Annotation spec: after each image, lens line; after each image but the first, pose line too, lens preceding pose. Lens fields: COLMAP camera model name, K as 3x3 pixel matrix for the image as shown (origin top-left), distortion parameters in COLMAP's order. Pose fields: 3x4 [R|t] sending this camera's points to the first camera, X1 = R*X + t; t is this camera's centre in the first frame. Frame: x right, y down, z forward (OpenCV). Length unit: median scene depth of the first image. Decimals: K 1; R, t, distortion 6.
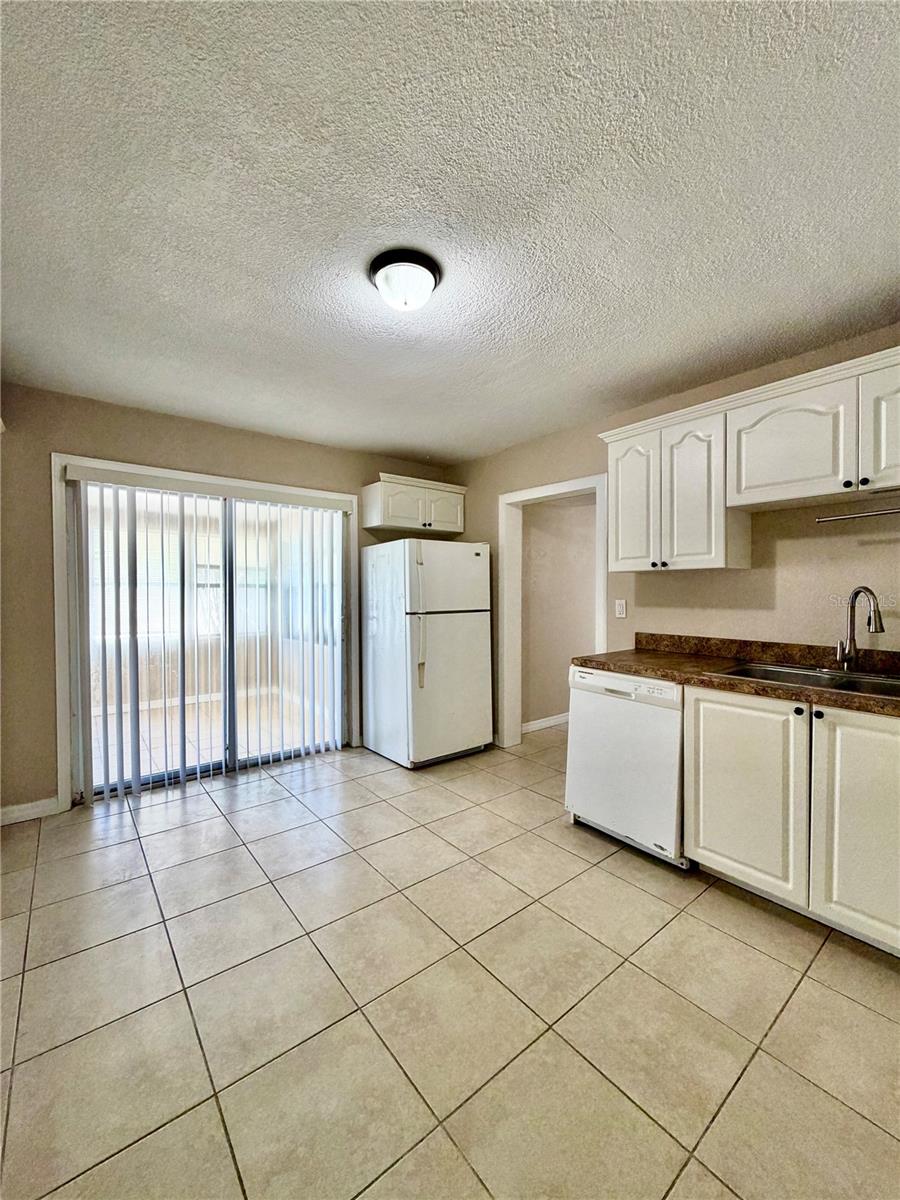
lens RADIAL K [[478.3, 0, 450.0], [0, 478.3, 600.0], [0, 0, 1]] dist [0.000351, -0.000024]
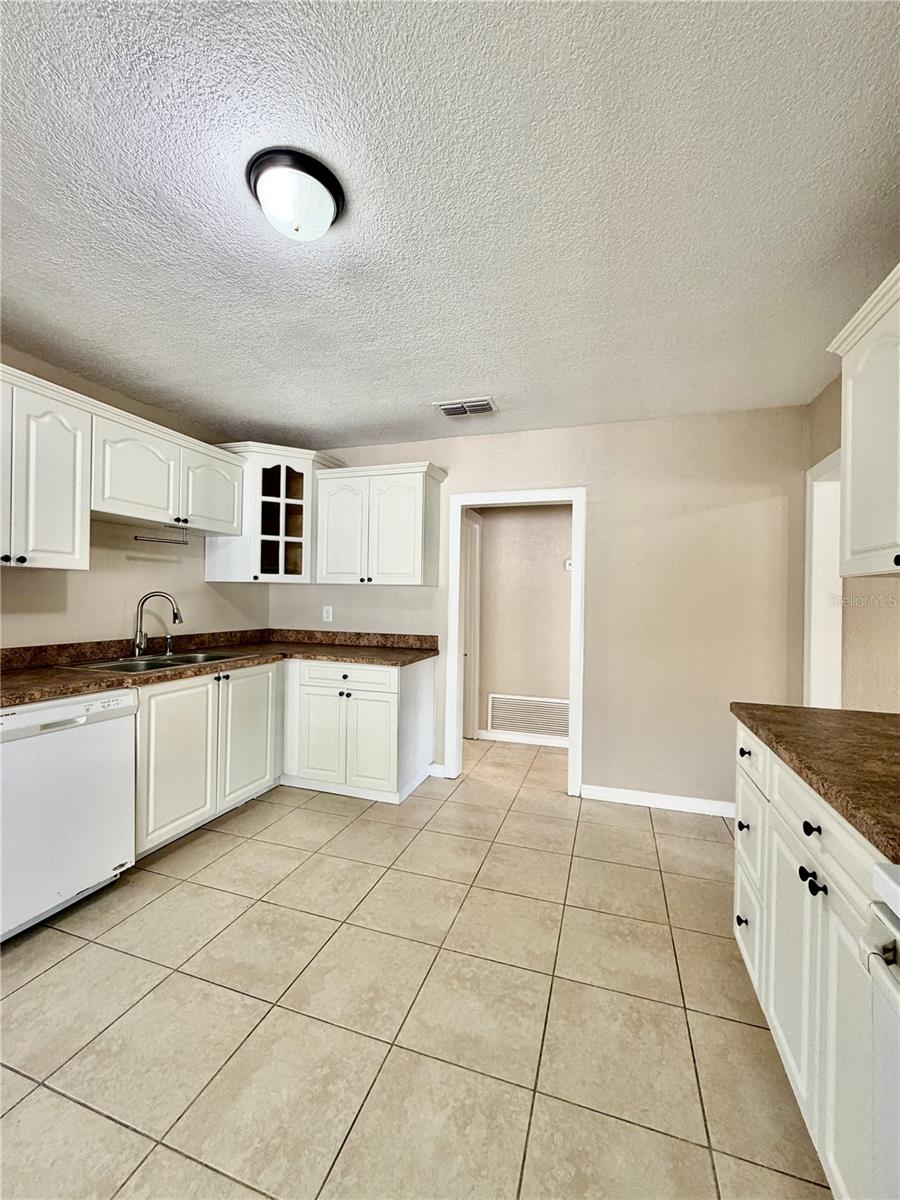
lens RADIAL K [[482.4, 0, 451.7], [0, 482.4, 596.8], [0, 0, 1]] dist [-0.001129, -0.000110]
pose [[-0.544417, -0.002496, 0.838811, -0.449951], [0.003182, 0.999982, 0.005040, -0.010570], [-0.838809, 0.005413, -0.544400, 0.611615]]
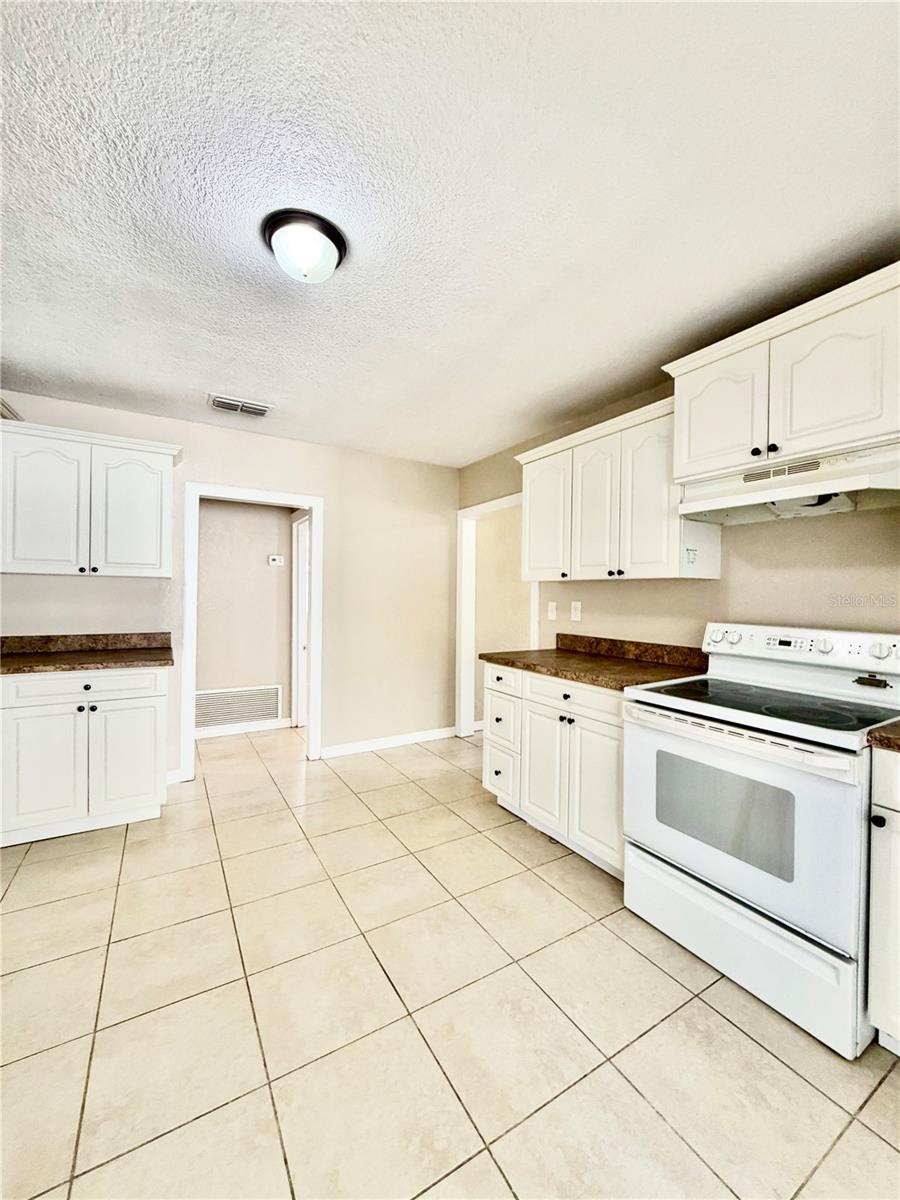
lens RADIAL K [[482.4, 0, 451.7], [0, 482.4, 596.8], [0, 0, 1]] dist [-0.001129, -0.000110]
pose [[-0.991565, -0.008651, 0.129320, -0.246202], [-0.005820, 0.999735, 0.022252, -0.016966], [-0.129478, 0.021312, -0.991353, 0.944584]]
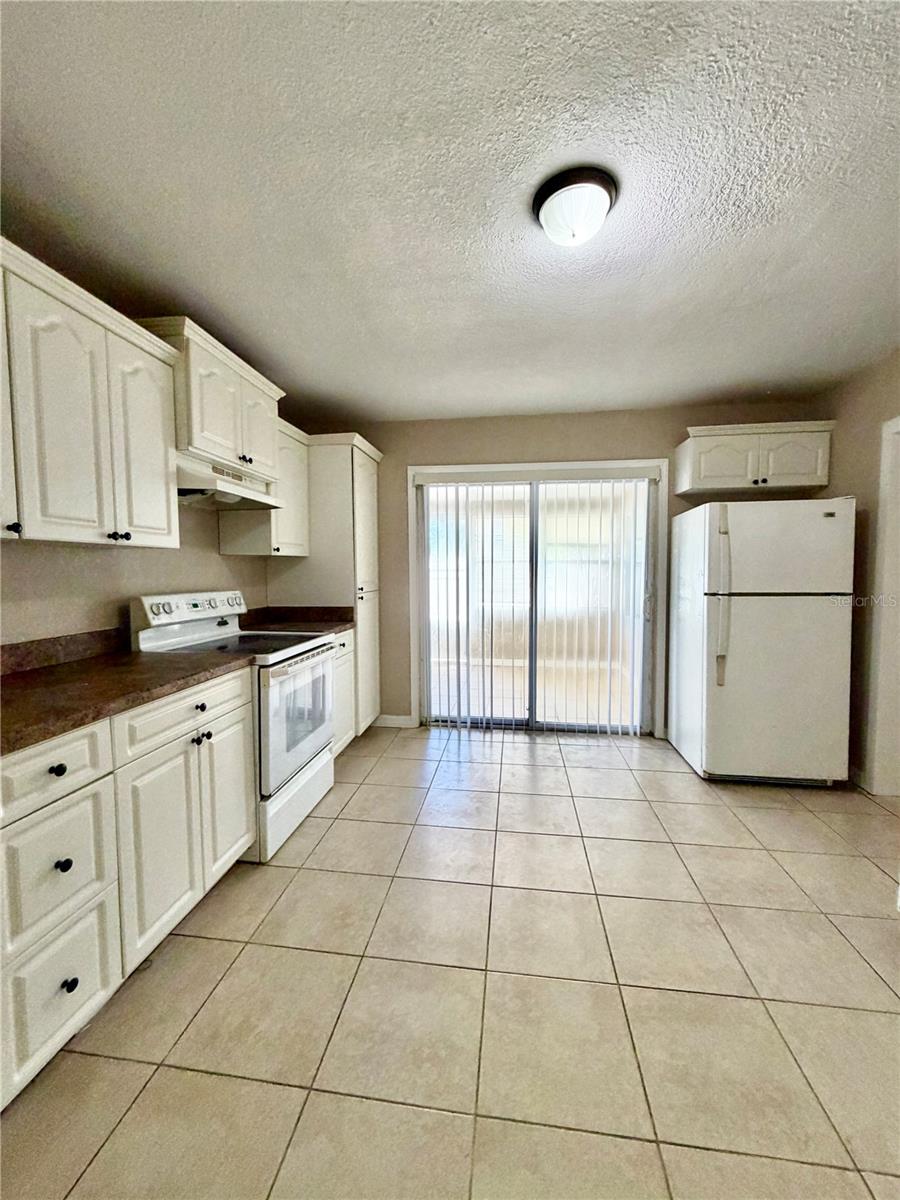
lens RADIAL K [[478.0, 0, 451.6], [0, 478.0, 599.1], [0, 0, 1]] dist [-0.000974, 0.000170]
pose [[0.692726, 0.044066, -0.719853, 0.203876], [-0.009799, 0.998615, 0.051701, -0.001234], [0.721134, -0.028761, 0.692199, 0.109518]]
